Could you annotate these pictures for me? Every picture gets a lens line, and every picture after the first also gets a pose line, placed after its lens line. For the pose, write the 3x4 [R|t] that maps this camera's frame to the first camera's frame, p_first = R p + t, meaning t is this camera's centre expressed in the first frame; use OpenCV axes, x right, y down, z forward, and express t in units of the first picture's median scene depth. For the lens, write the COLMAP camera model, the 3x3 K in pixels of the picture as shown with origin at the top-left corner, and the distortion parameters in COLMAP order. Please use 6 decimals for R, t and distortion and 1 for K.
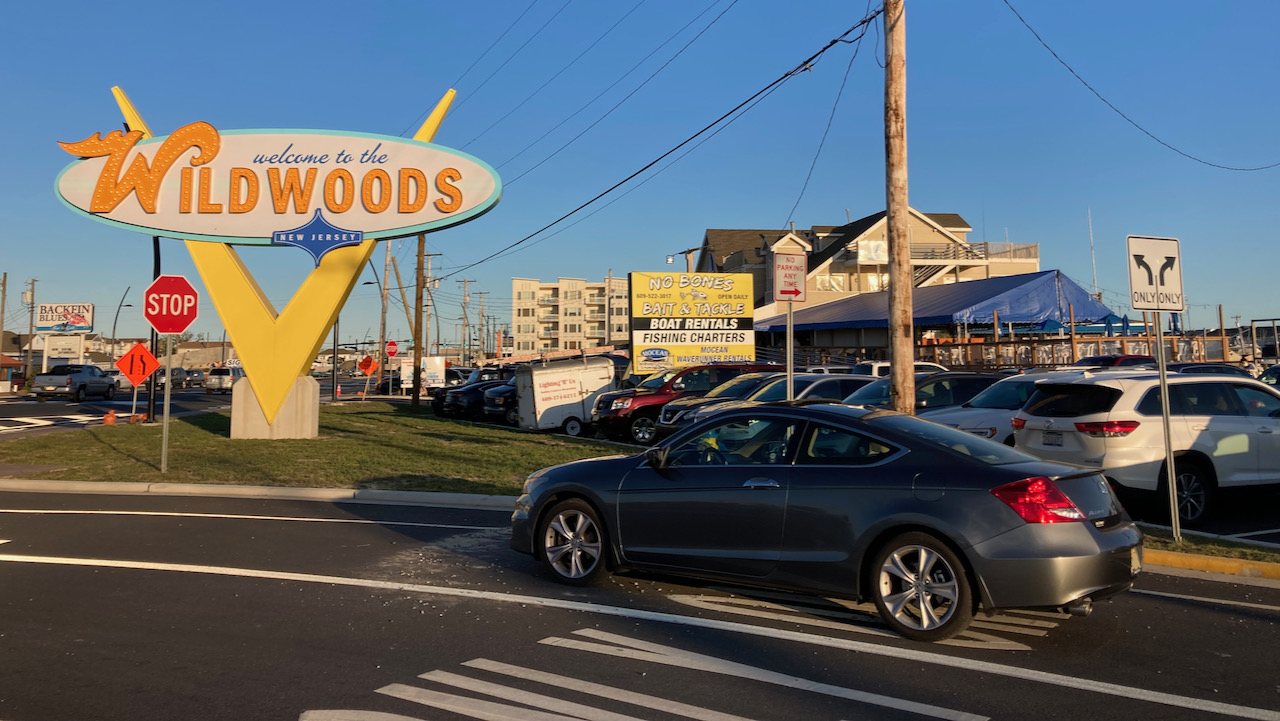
lens RADIAL K [[1073.0, 0, 640.8], [0, 1073.0, 362.1], [0, 0, 1]] dist [0.009881, 0.003447]
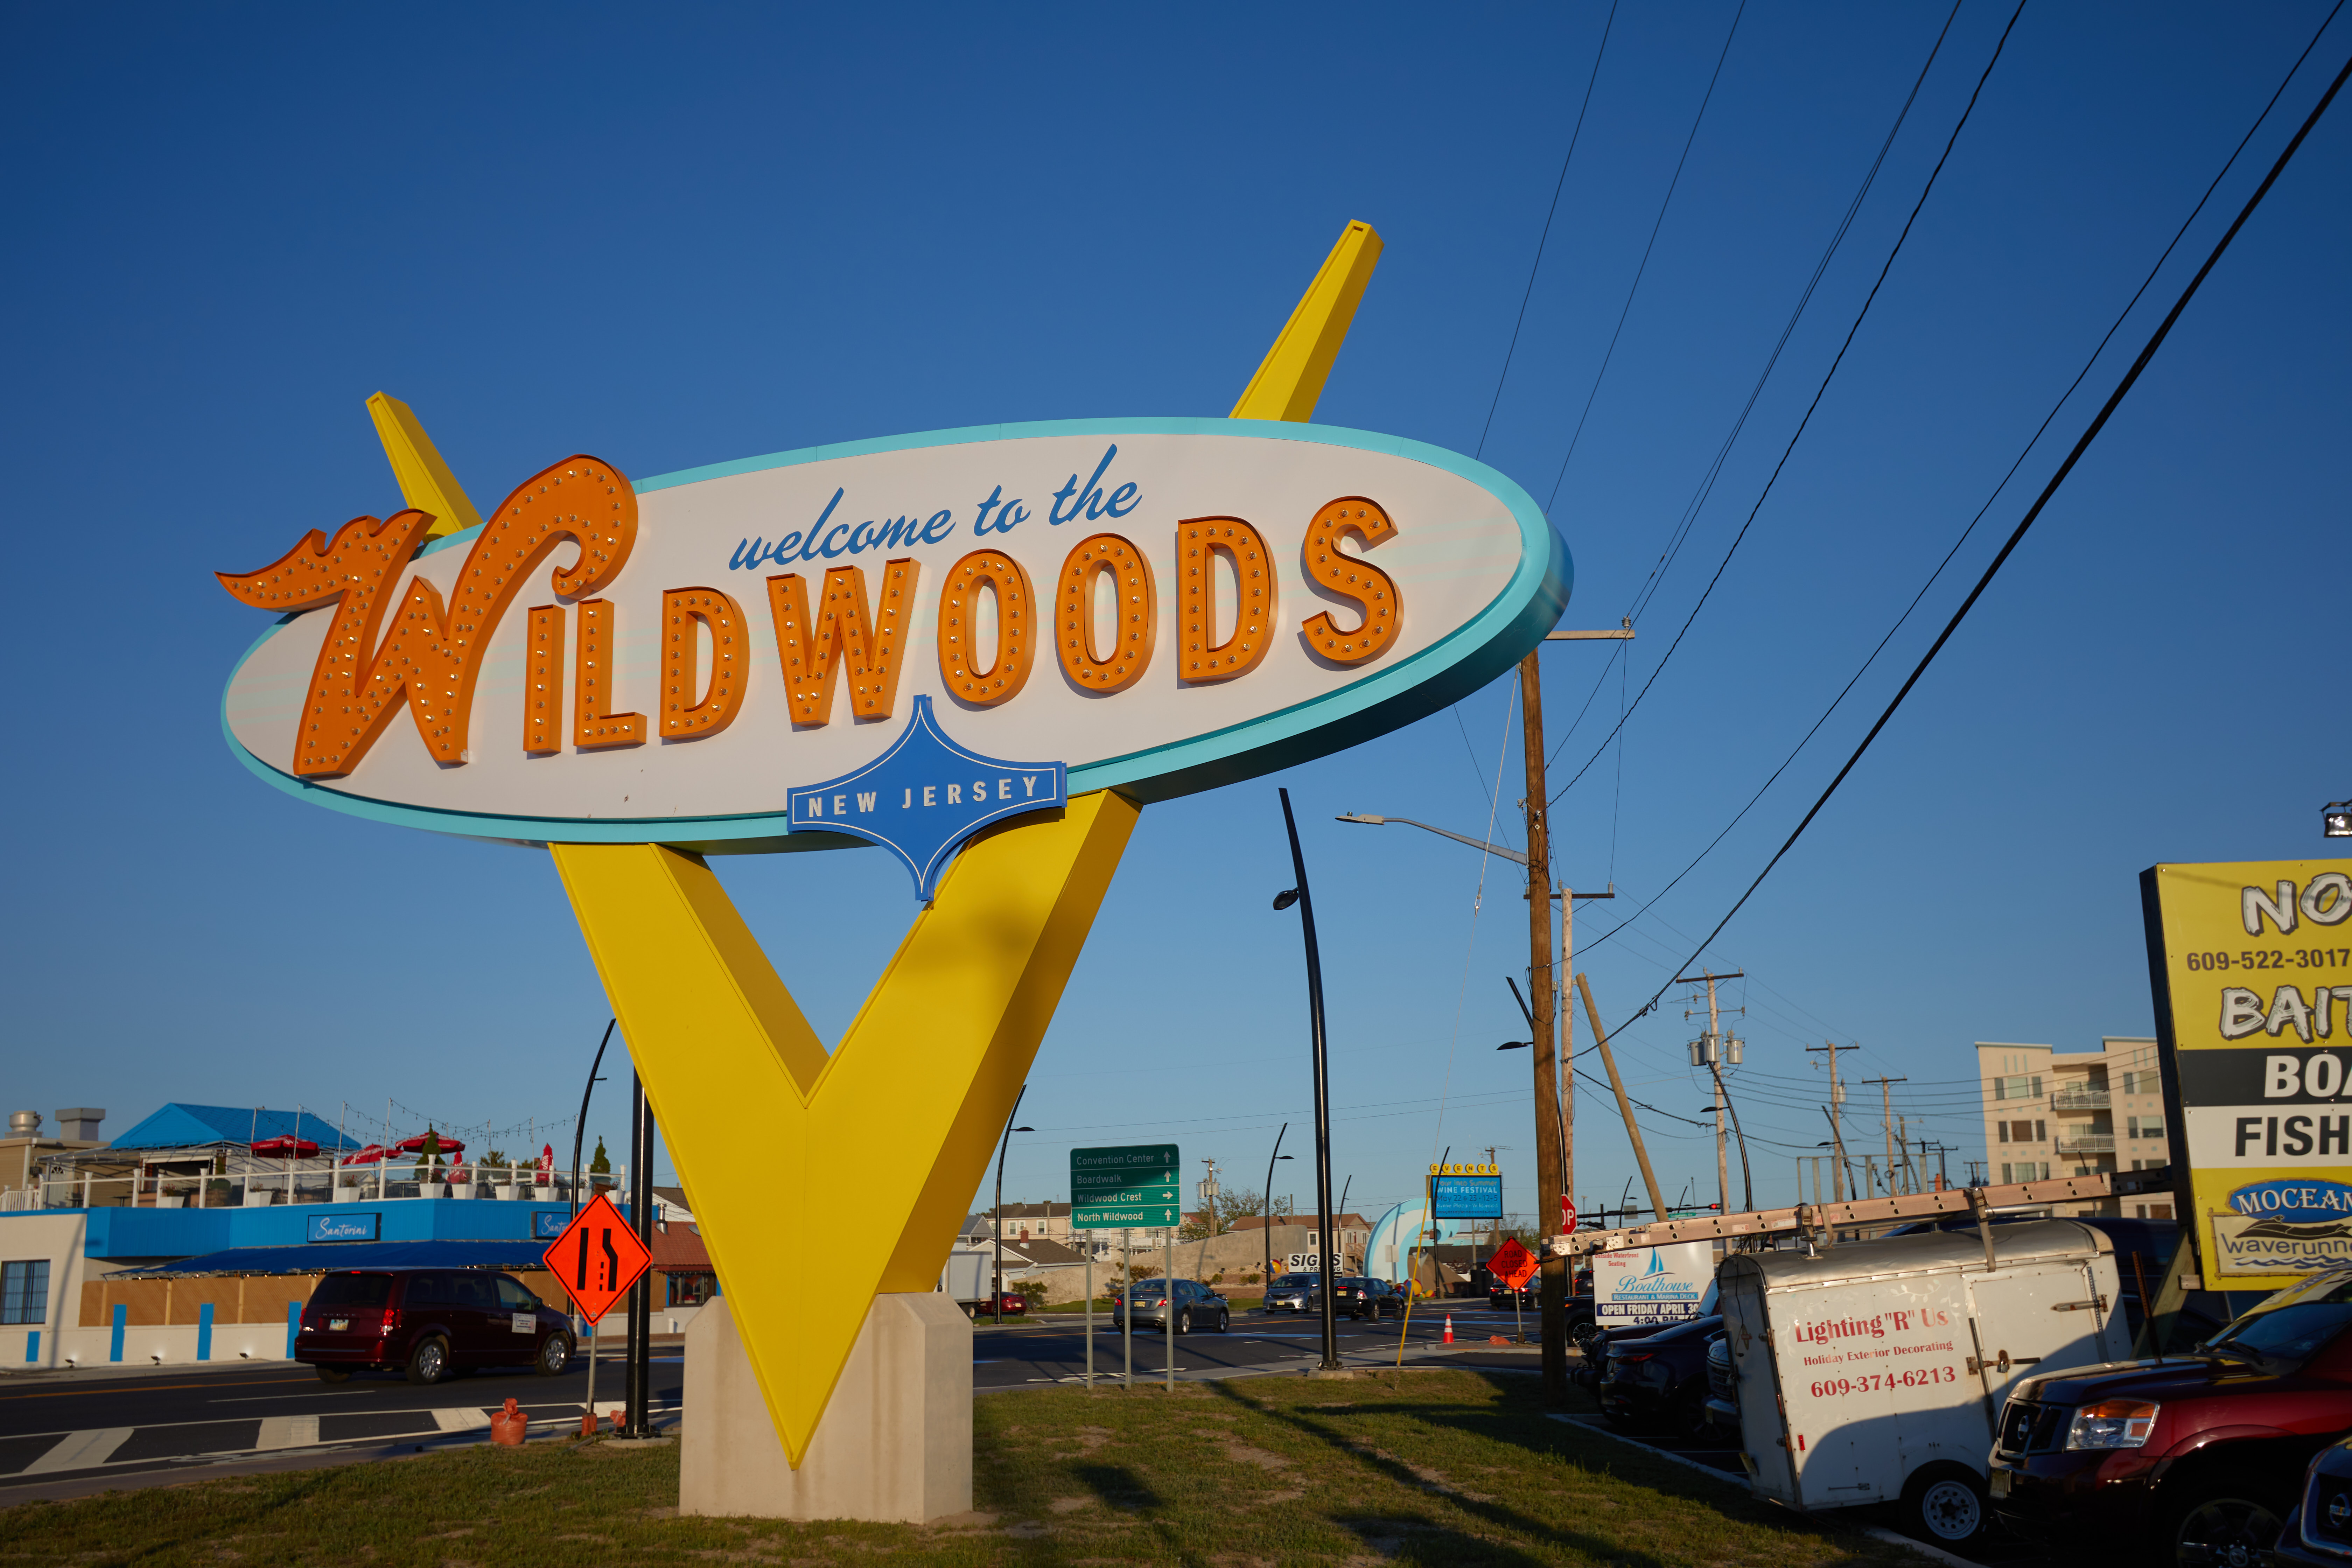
lens RADIAL K [[2455.3, 0, 1133.4], [0, 2455.3, 843.5], [0, 0, 1]] dist [0.050069, 0.000000]
pose [[0.897328, -0.078475, -0.434331, 0.031411], [0.004901, 0.985777, -0.167985, 0.005589], [0.441336, 0.148609, 0.884951, 0.445899]]
